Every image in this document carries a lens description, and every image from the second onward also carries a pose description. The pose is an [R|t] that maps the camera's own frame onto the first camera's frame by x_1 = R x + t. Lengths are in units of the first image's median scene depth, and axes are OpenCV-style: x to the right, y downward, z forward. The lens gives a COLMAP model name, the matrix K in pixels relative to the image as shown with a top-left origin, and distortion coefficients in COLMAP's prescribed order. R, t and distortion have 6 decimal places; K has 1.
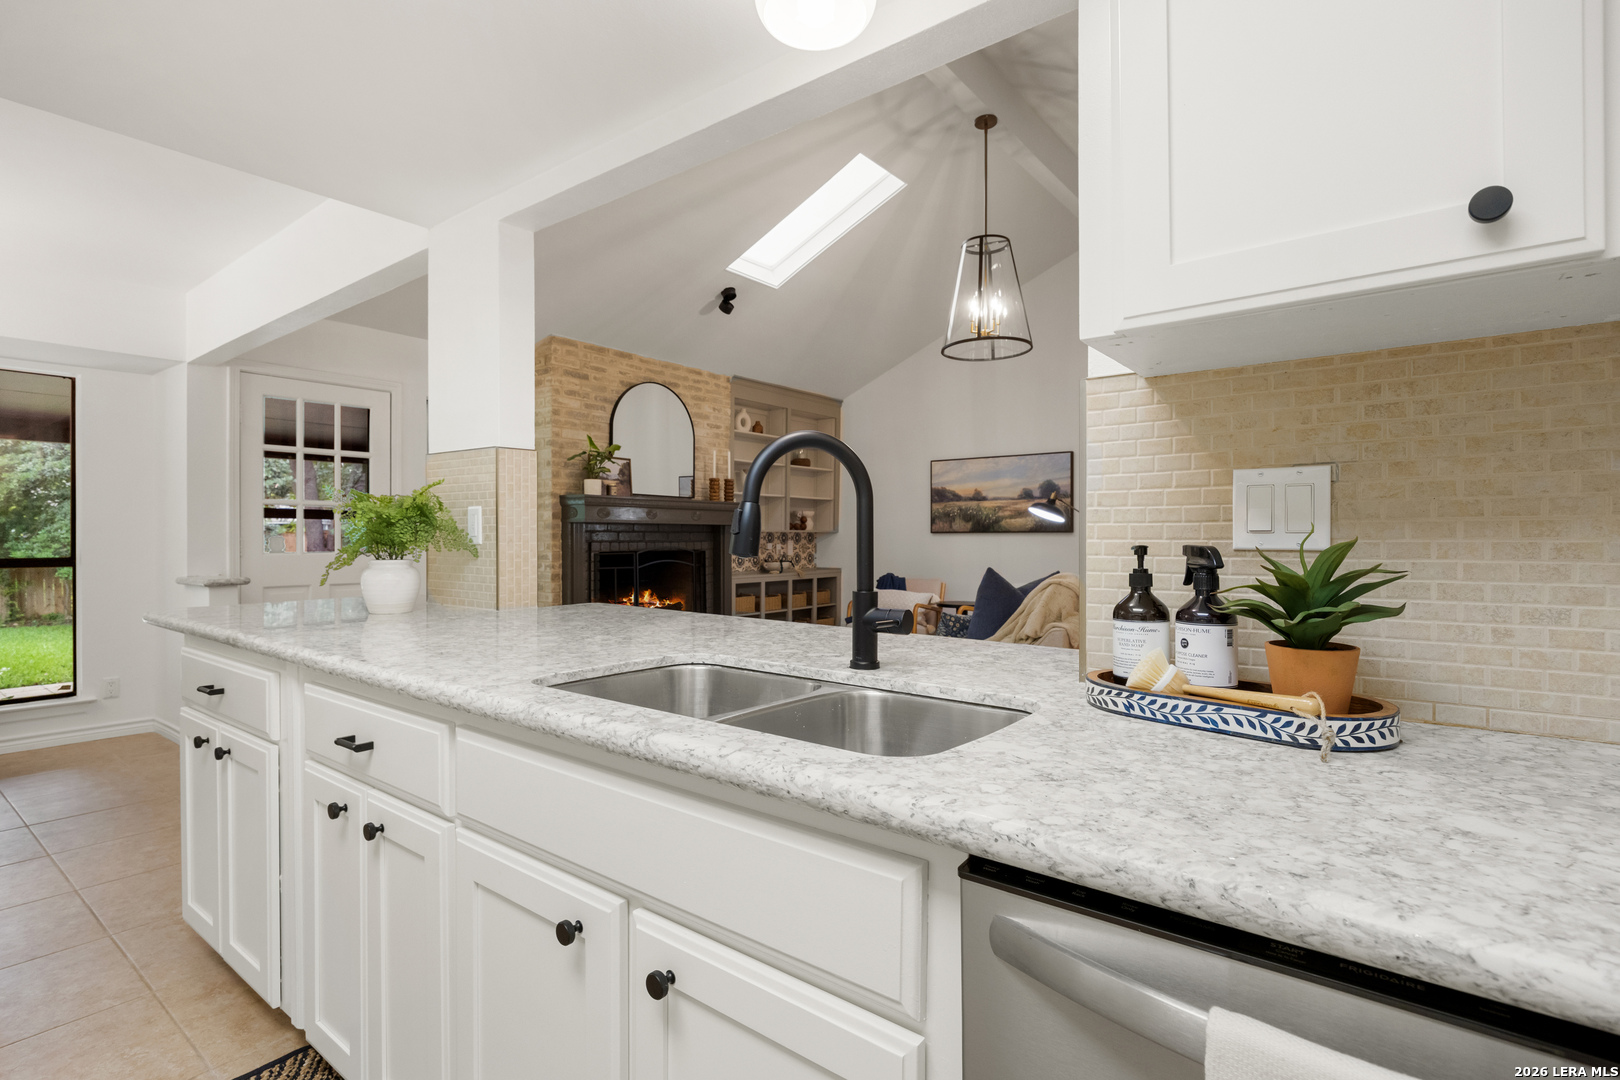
lens RADIAL K [[805.1, 0, 805.9], [0, 805.1, 534.9], [0, 0, 1]] dist [0.001029, -0.000095]
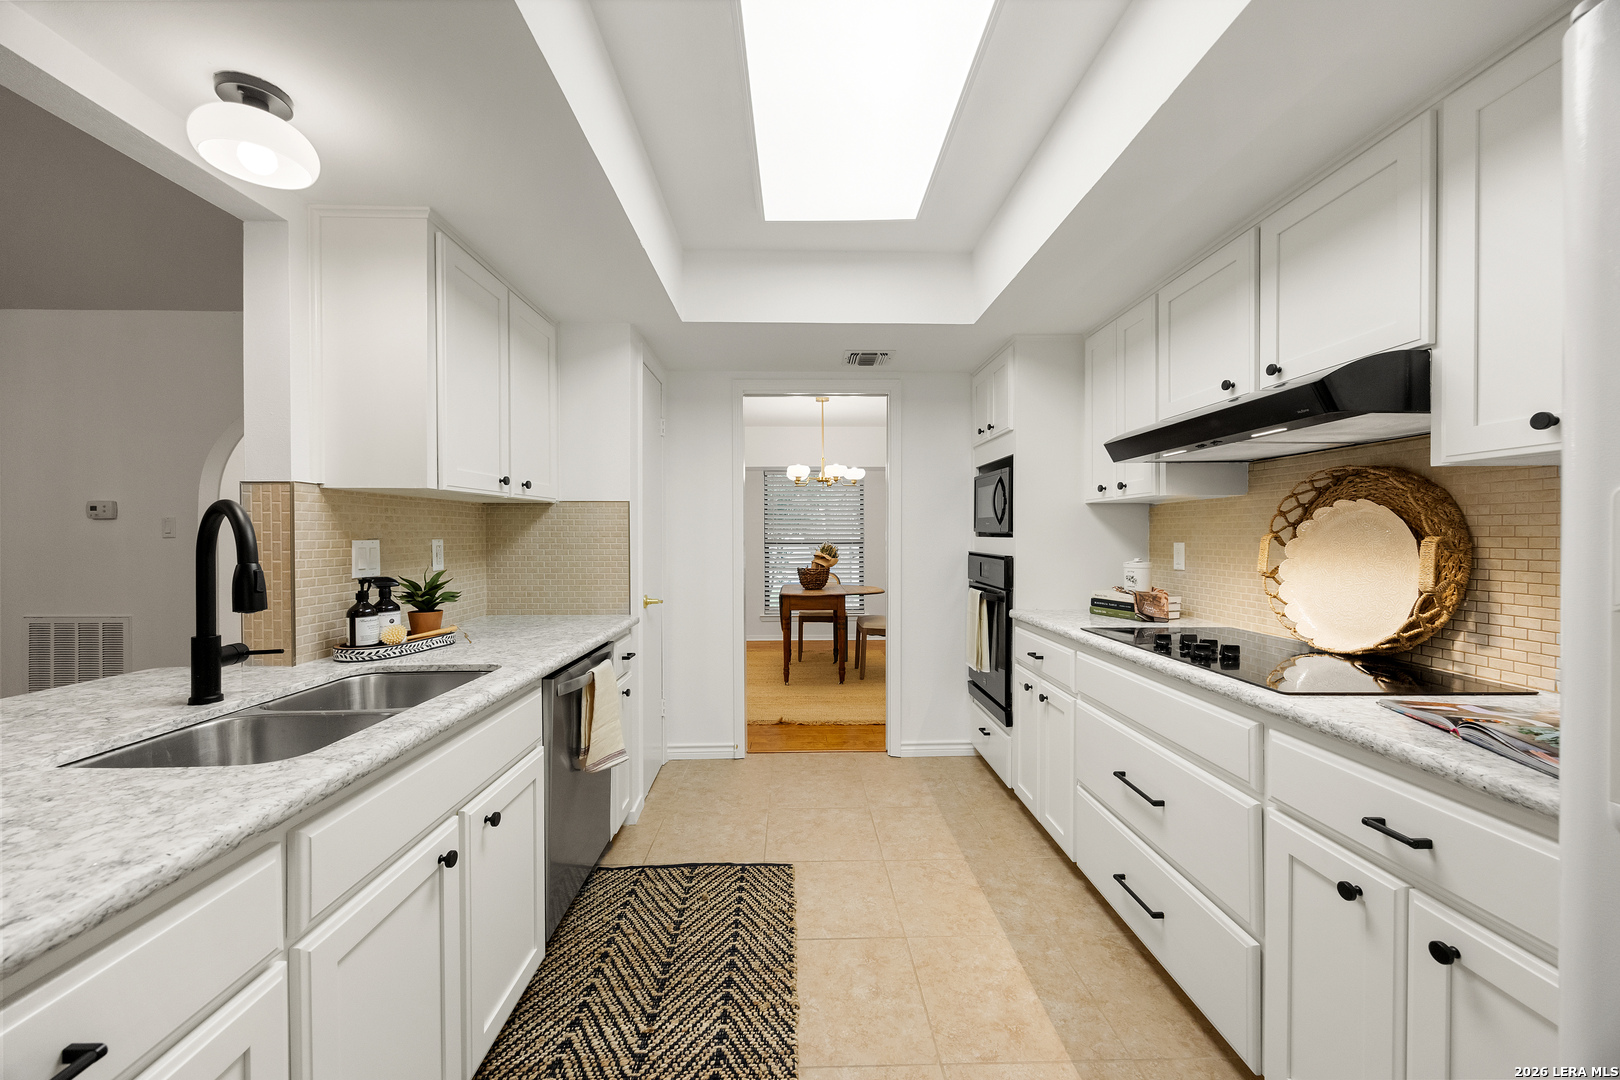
lens RADIAL K [[625.0, 0, 808.4], [0, 625.0, 541.5], [0, 0, 1]] dist [-0.003868, 0.000012]
pose [[-0.639433, -0.002335, 0.768843, -1.521587], [0.004057, 0.999971, 0.006412, -0.086260], [-0.768836, 0.007219, -0.639405, 1.172877]]
